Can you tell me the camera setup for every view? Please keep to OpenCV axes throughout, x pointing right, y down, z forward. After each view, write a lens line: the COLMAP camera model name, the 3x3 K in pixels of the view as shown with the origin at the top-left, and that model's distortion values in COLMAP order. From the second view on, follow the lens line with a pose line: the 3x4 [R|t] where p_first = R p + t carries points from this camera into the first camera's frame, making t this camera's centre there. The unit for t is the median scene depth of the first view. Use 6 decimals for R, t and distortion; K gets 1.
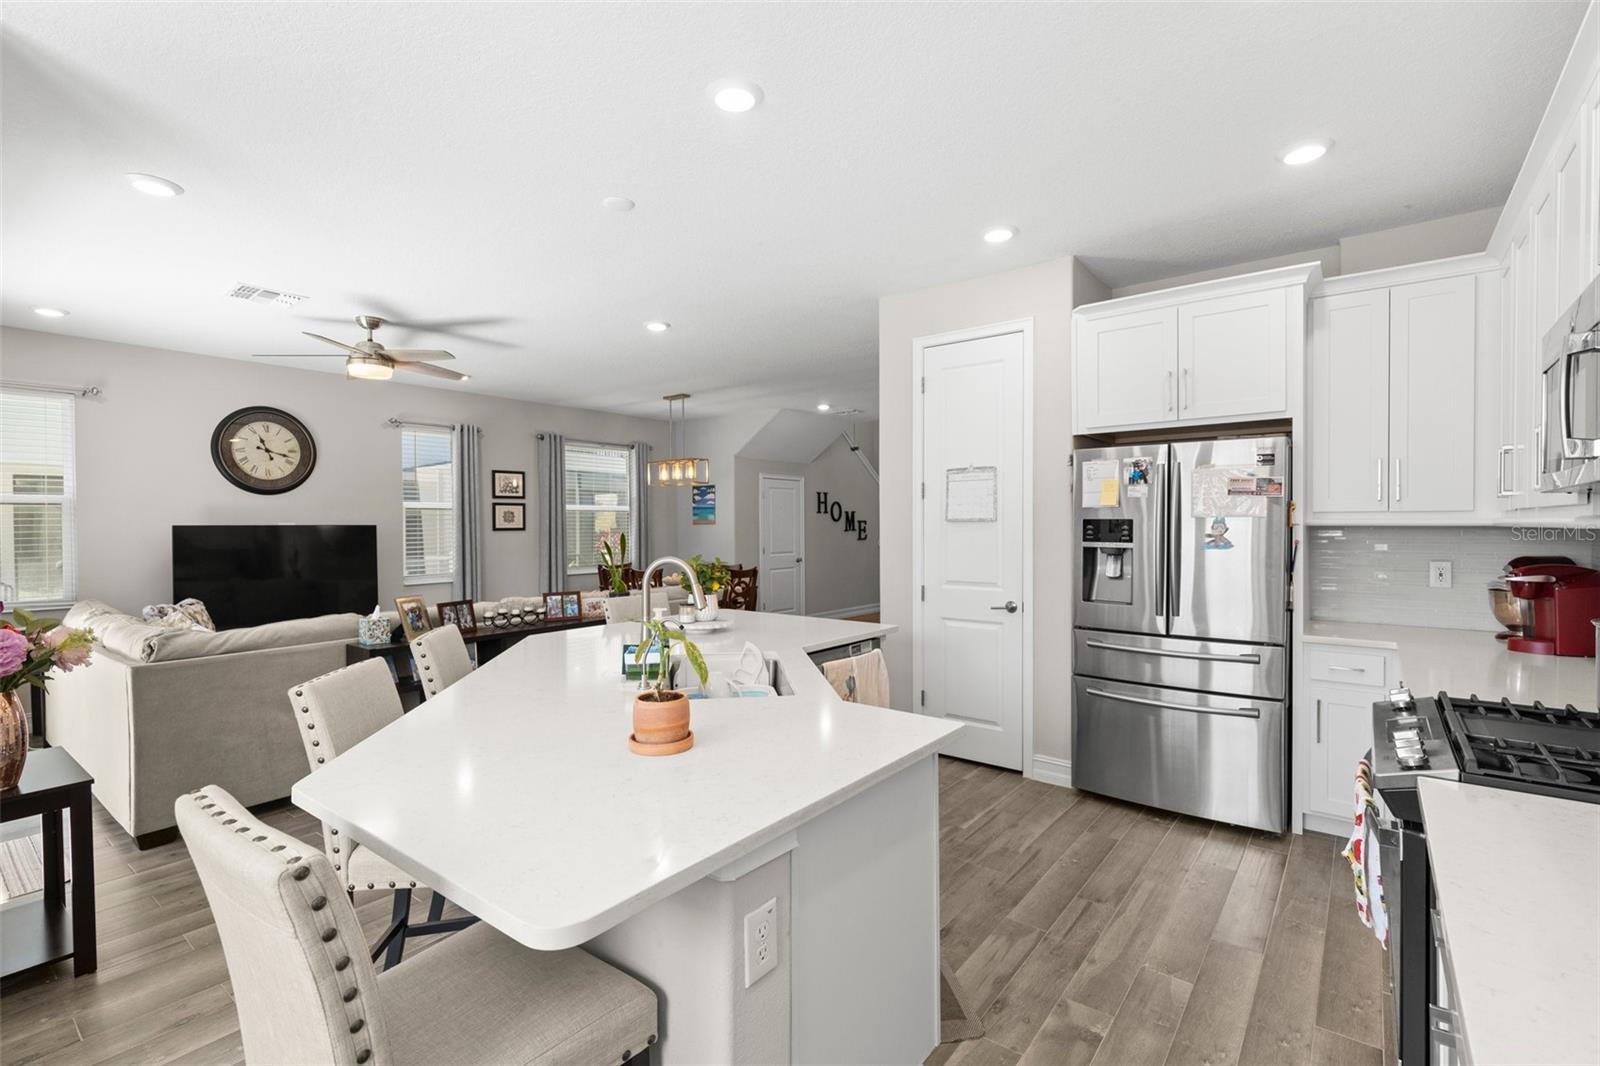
lens RADIAL K [[732.2, 0, 798.1], [0, 732.2, 534.5], [0, 0, 1]] dist [0.012785, -0.000354]
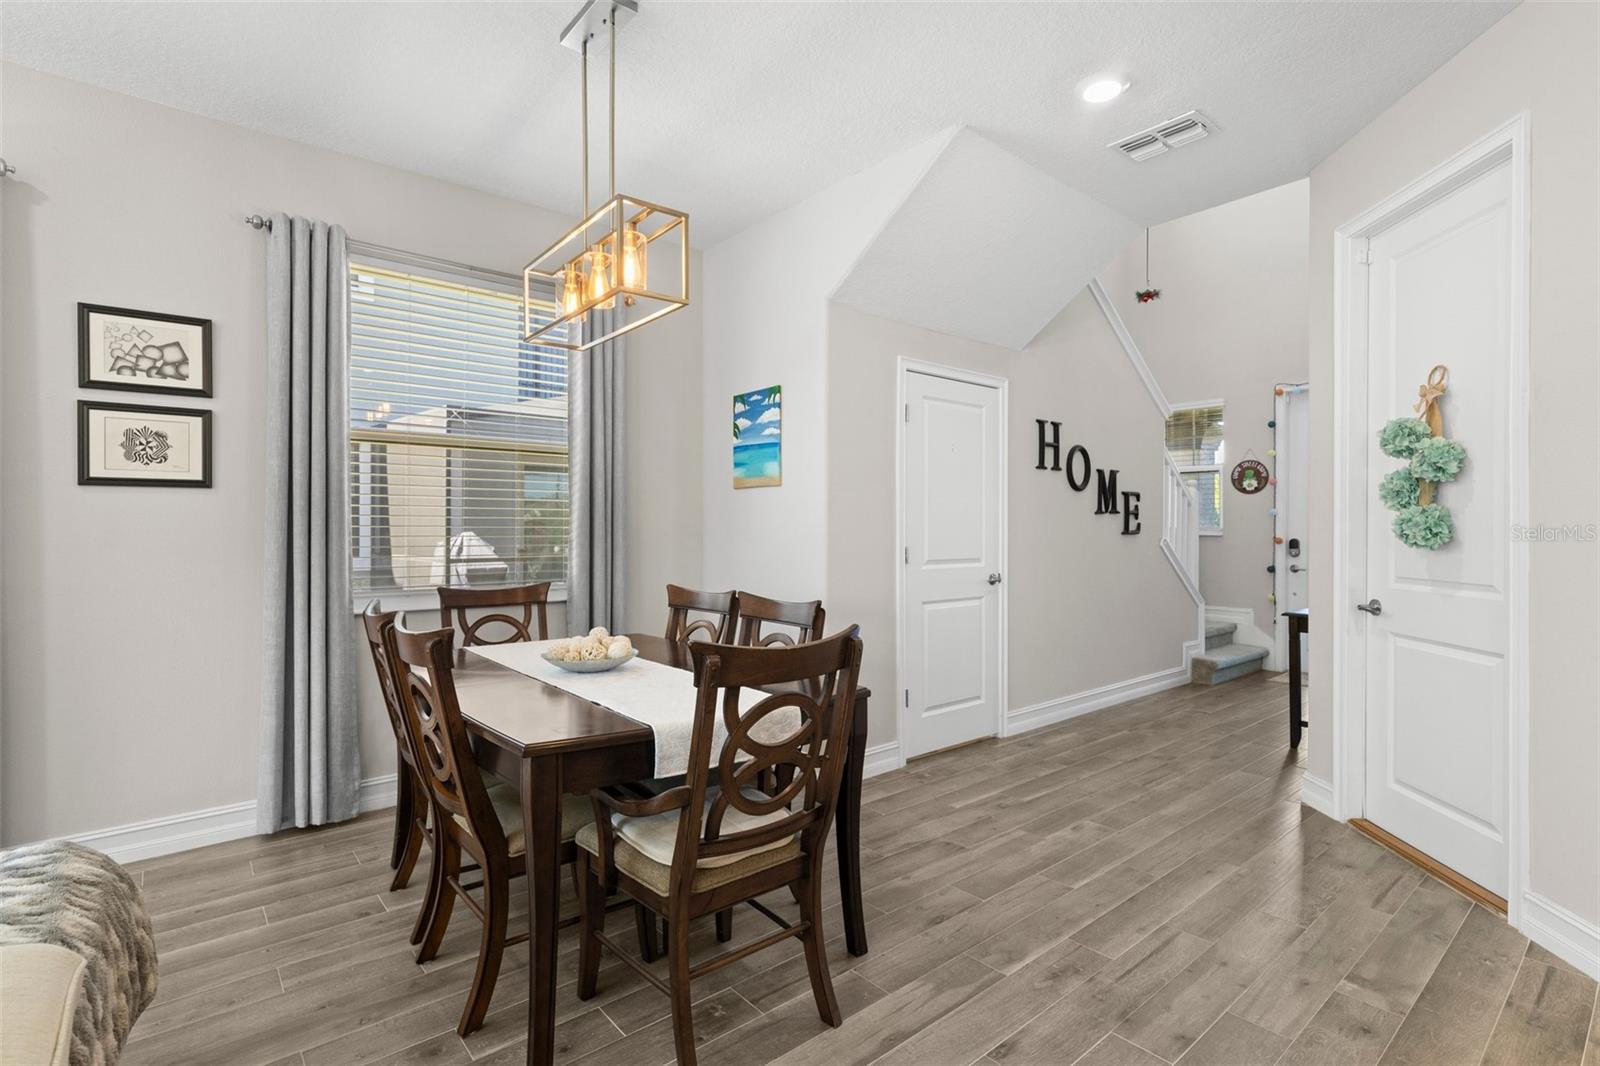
lens RADIAL K [[753.1, 0, 796.2], [0, 753.1, 530.5], [0, 0, 1]] dist [-0.001287, -0.000056]
pose [[0.977061, 0.007642, -0.212824, -0.019362], [-0.009447, 0.999928, -0.007465, 0.012591], [0.212752, 0.009305, 0.977062, 0.601731]]
